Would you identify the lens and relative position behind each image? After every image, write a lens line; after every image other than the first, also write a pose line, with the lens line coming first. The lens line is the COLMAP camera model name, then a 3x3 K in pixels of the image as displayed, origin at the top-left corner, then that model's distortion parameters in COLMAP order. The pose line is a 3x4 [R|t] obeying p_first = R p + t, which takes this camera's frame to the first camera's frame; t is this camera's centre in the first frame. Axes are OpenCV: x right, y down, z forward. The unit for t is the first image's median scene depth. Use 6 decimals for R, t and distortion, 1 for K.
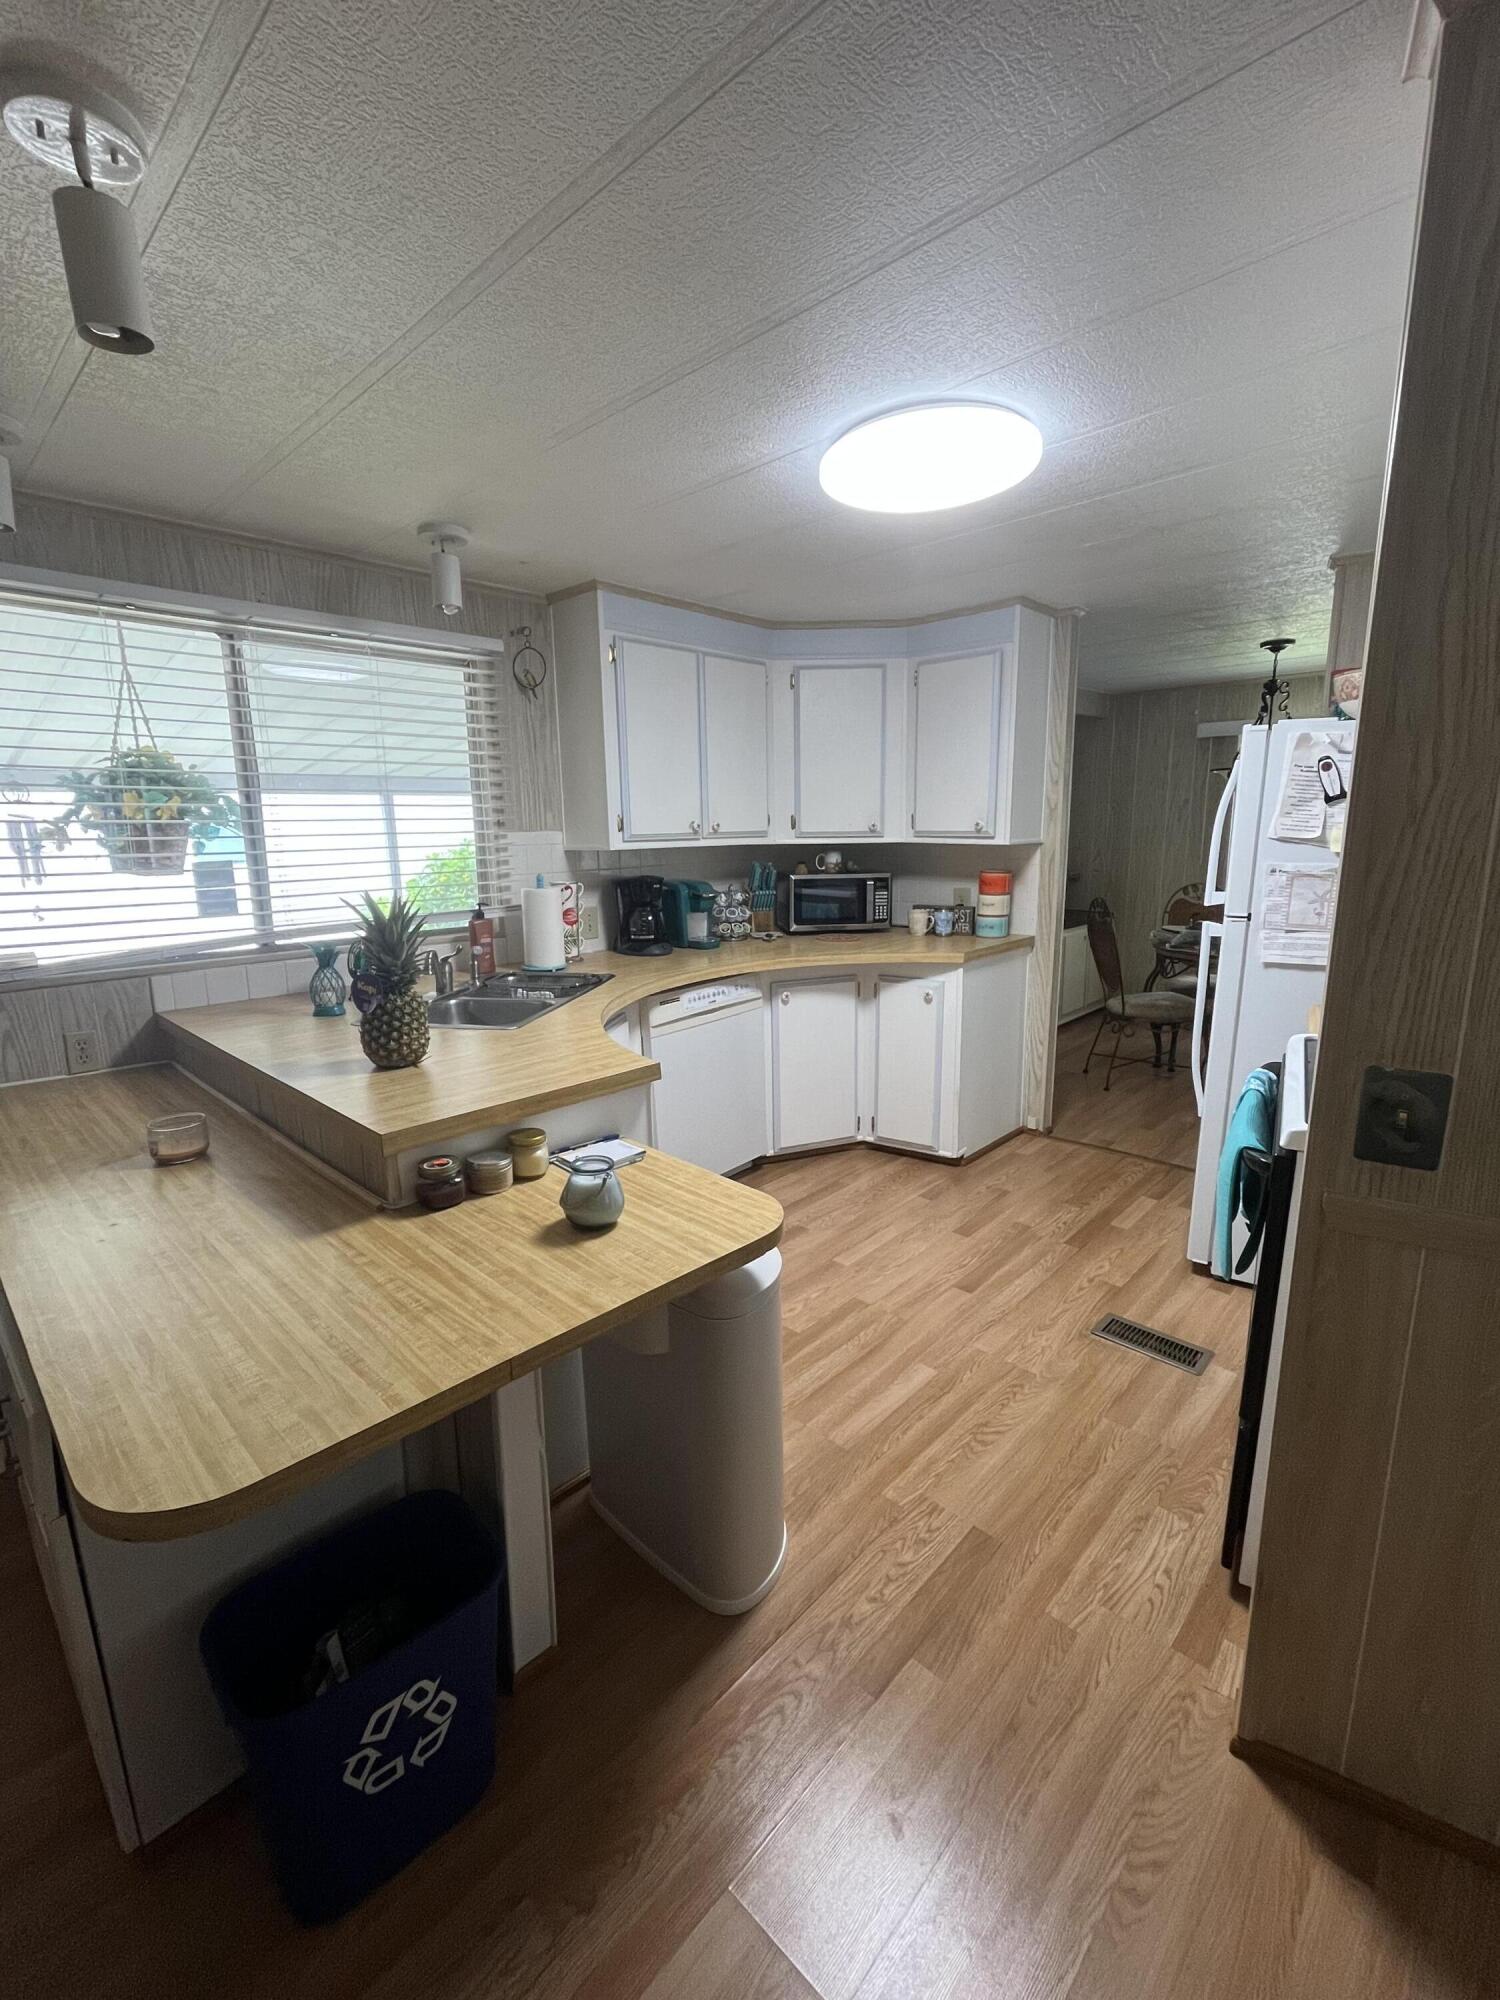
lens RADIAL K [[860.9, 0, 750.2], [0, 860.9, 990.5], [0, 0, 1]] dist [-0.001843, -0.000043]
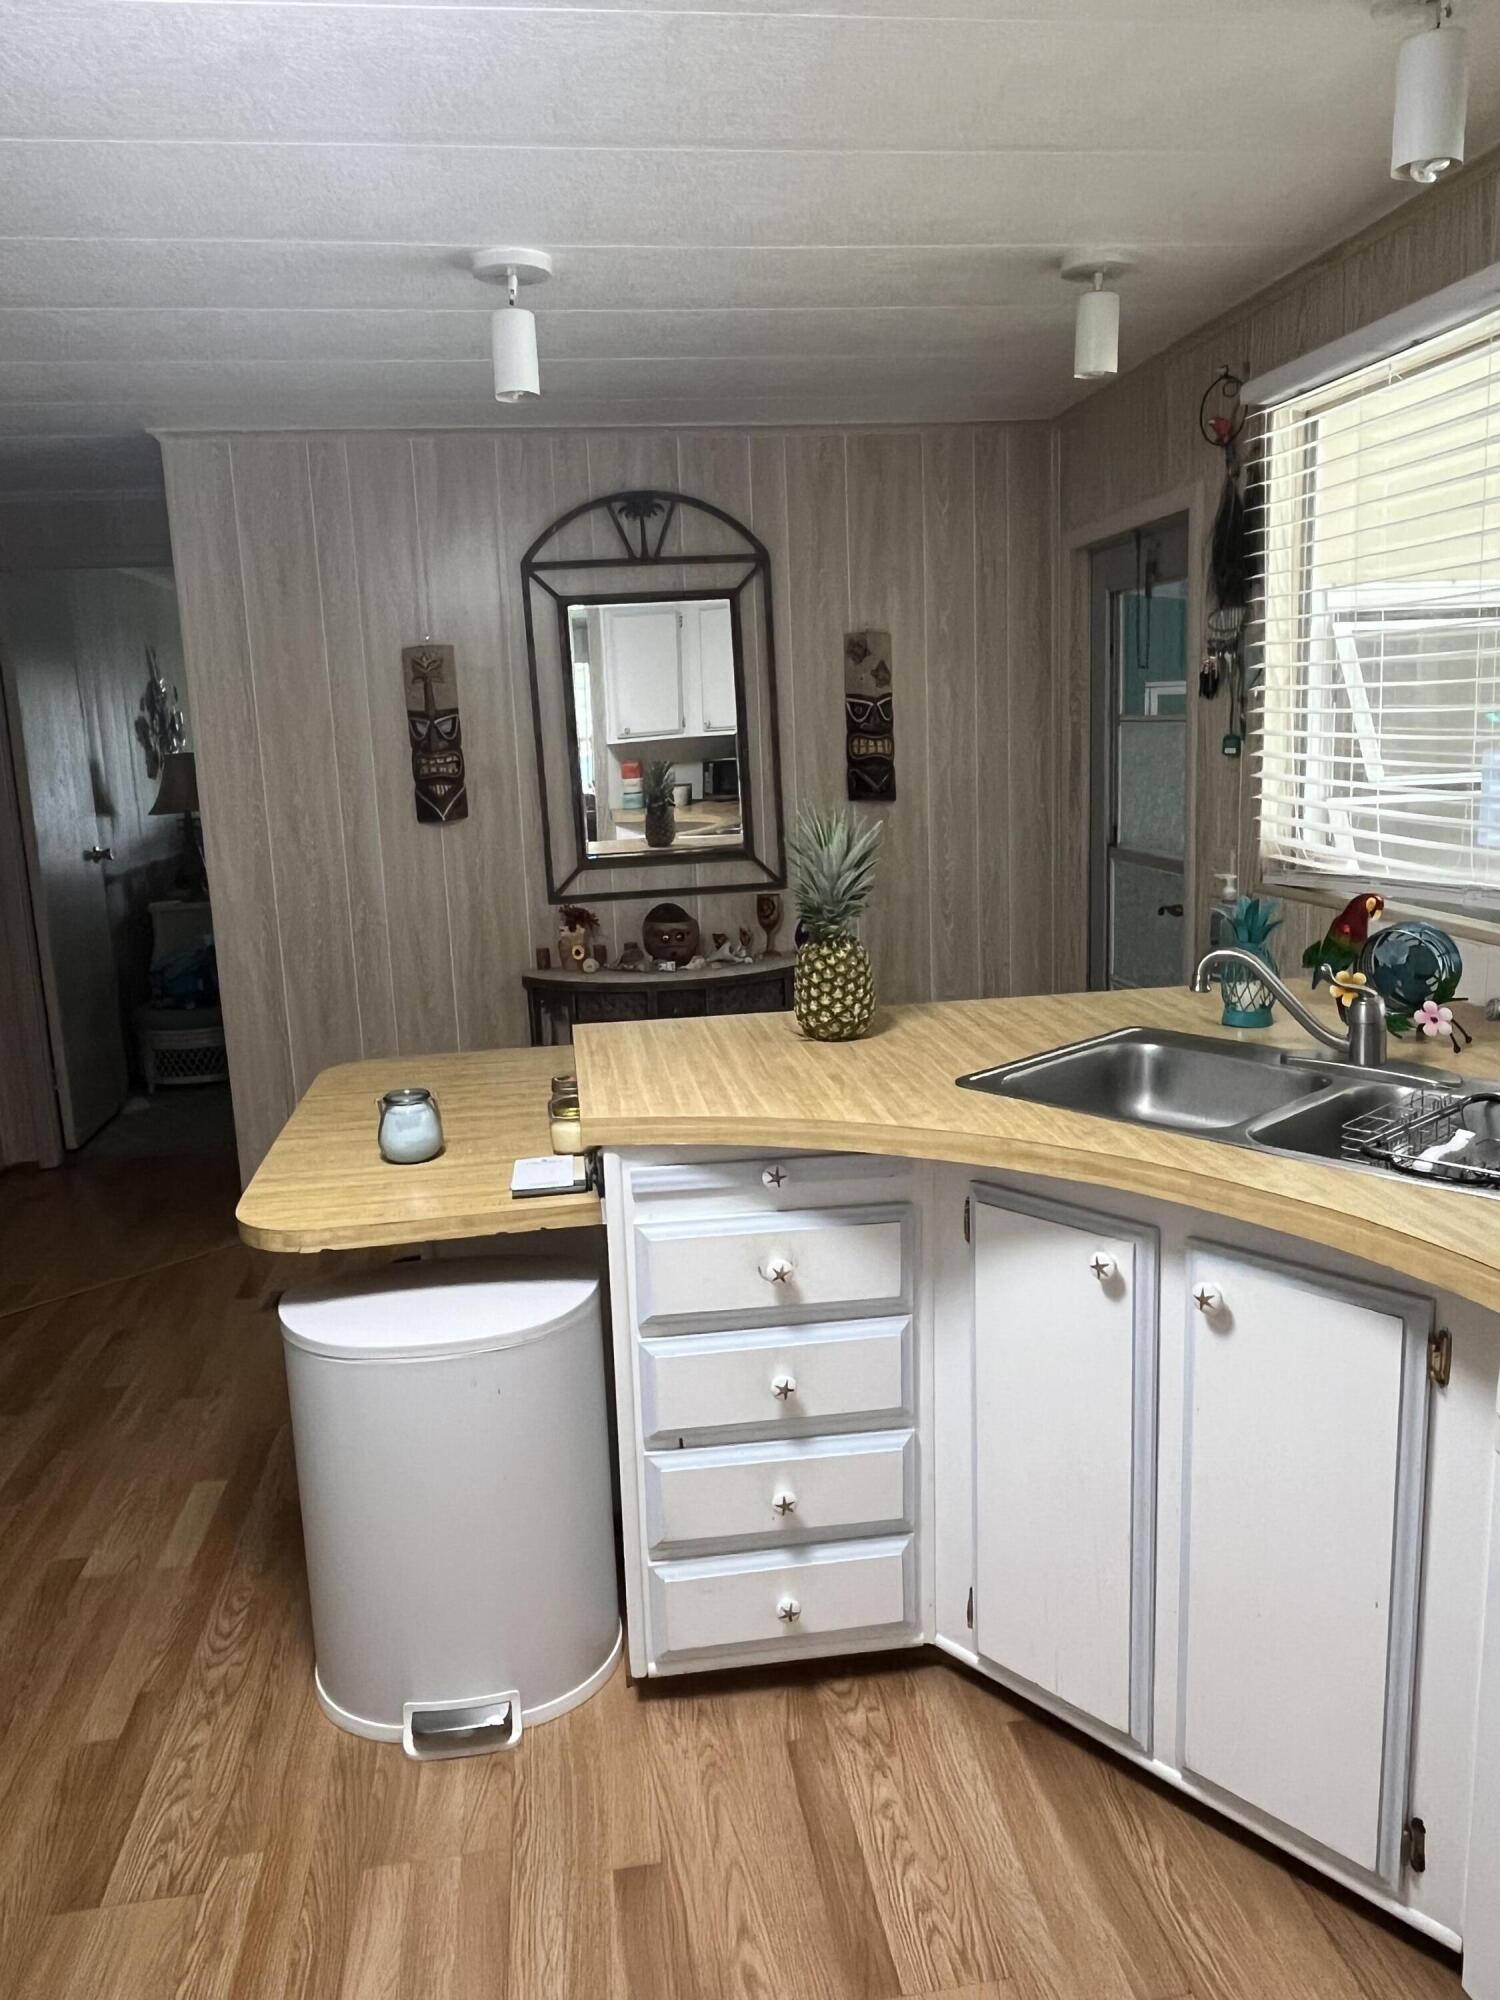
lens RADIAL K [[1453.3, 0, 750.0], [0, 1453.3, 1000.0], [0, 0, 1]] dist [0.013085, 0.004293]
pose [[-0.620583, 0.186944, -0.761531, 0.587736], [-0.102471, 0.943504, 0.315120, -0.333005], [0.777417, 0.273593, -0.566366, 1.613035]]
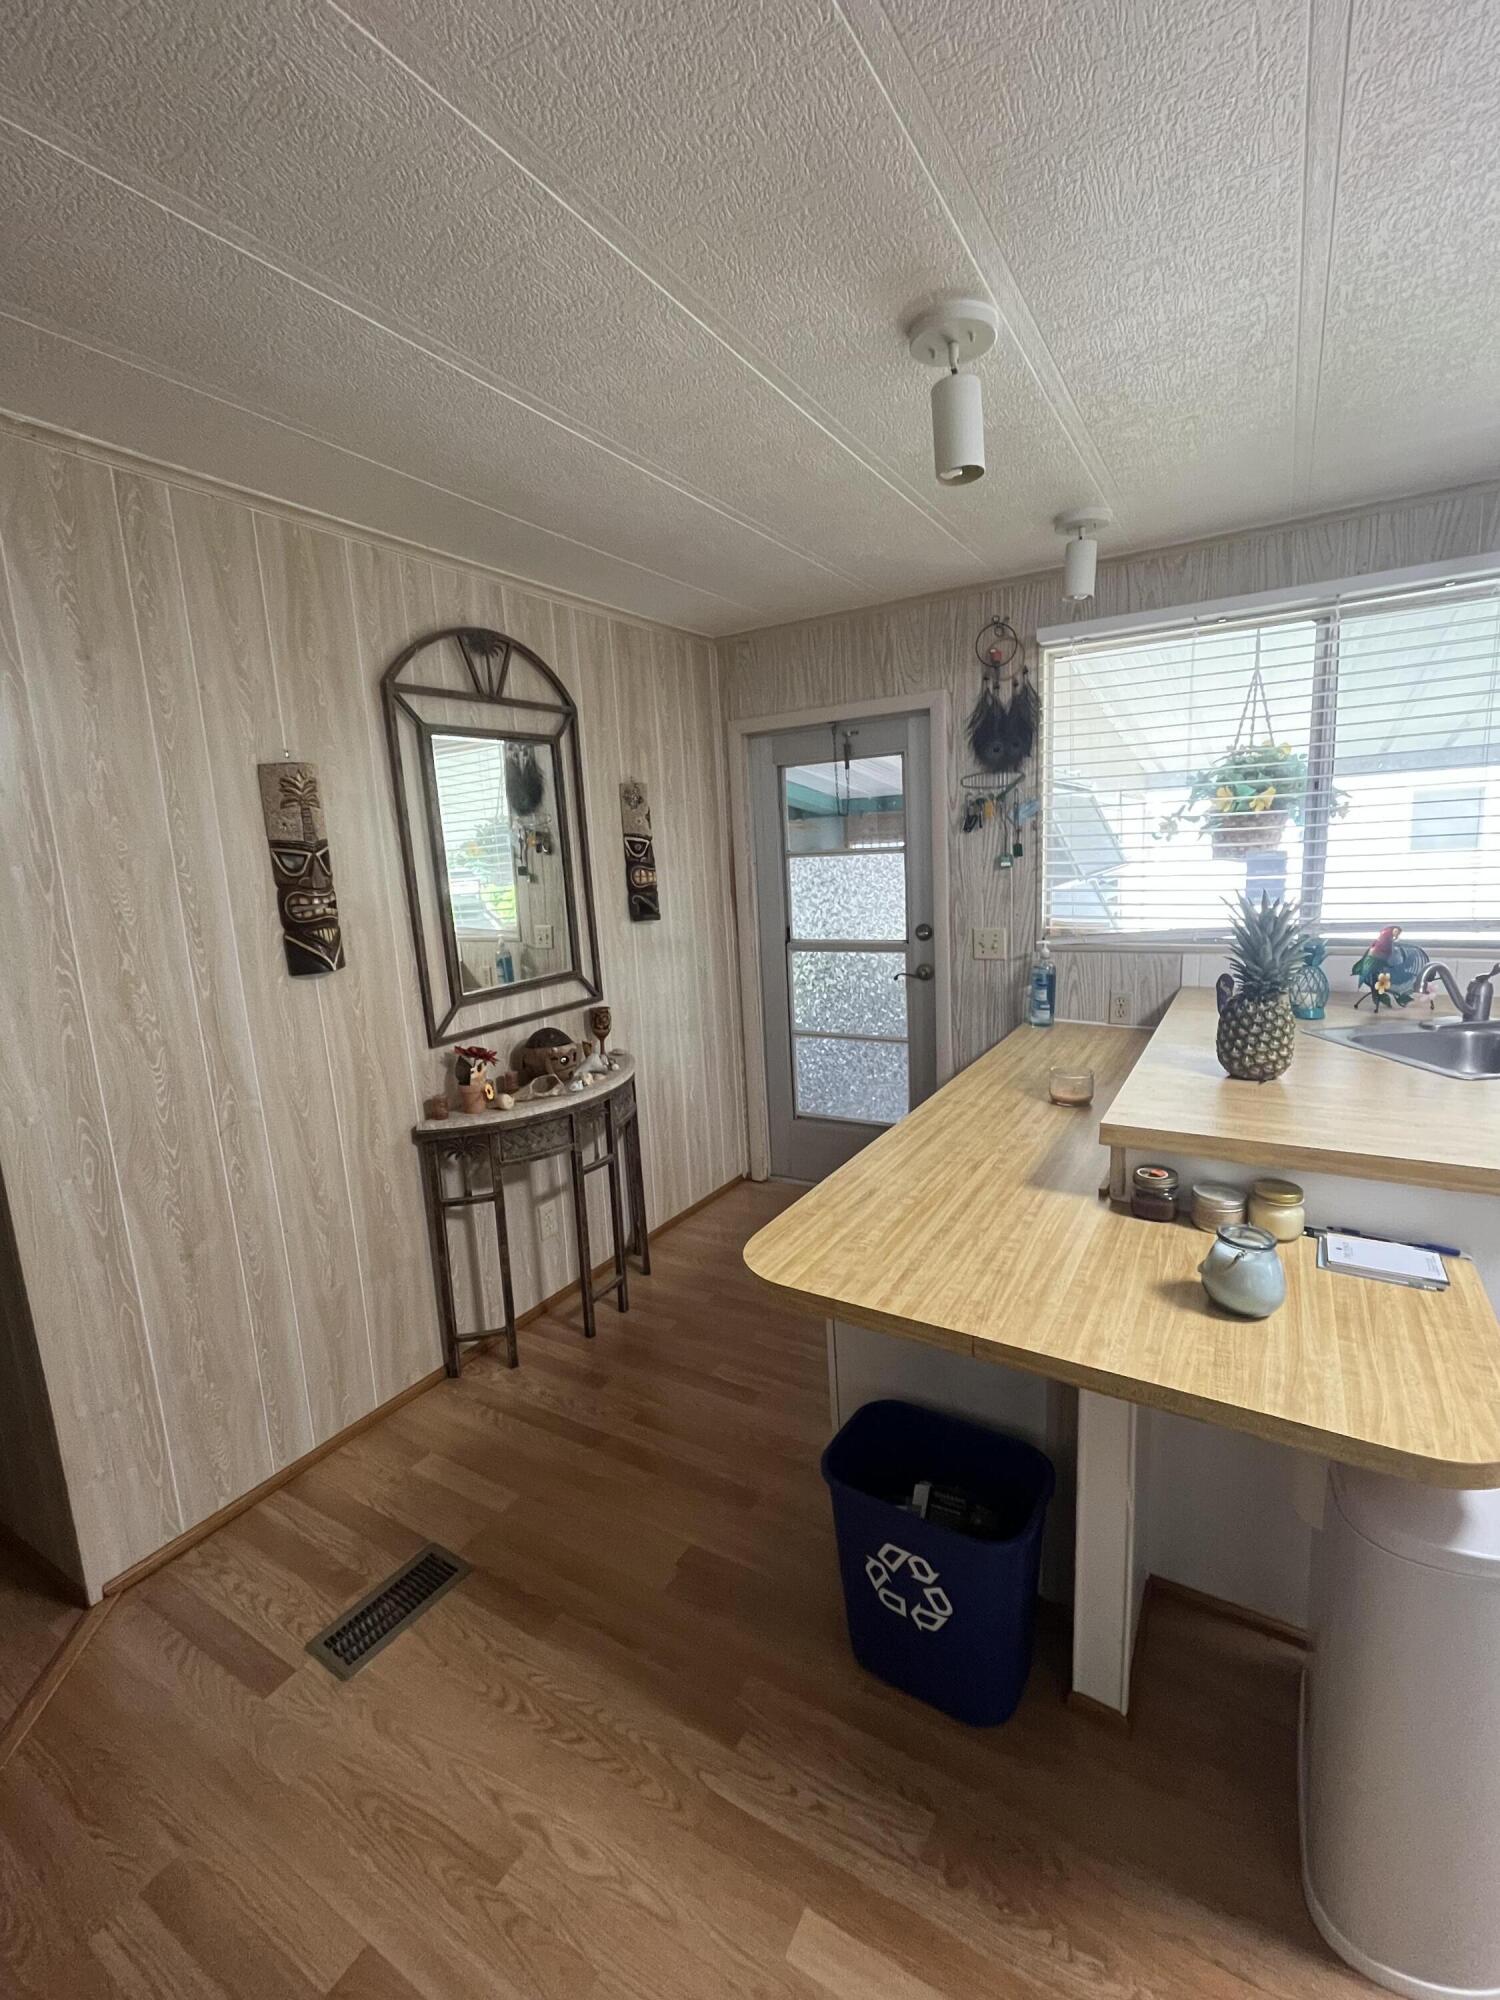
lens RADIAL K [[860.9, 0, 750.2], [0, 860.9, 990.5], [0, 0, 1]] dist [-0.001843, -0.000043]
pose [[0.221247, 0.160942, -0.961846, 0.340398], [-0.136949, 0.981642, 0.132753, -0.052562], [0.965554, 0.102353, 0.239226, 0.240197]]
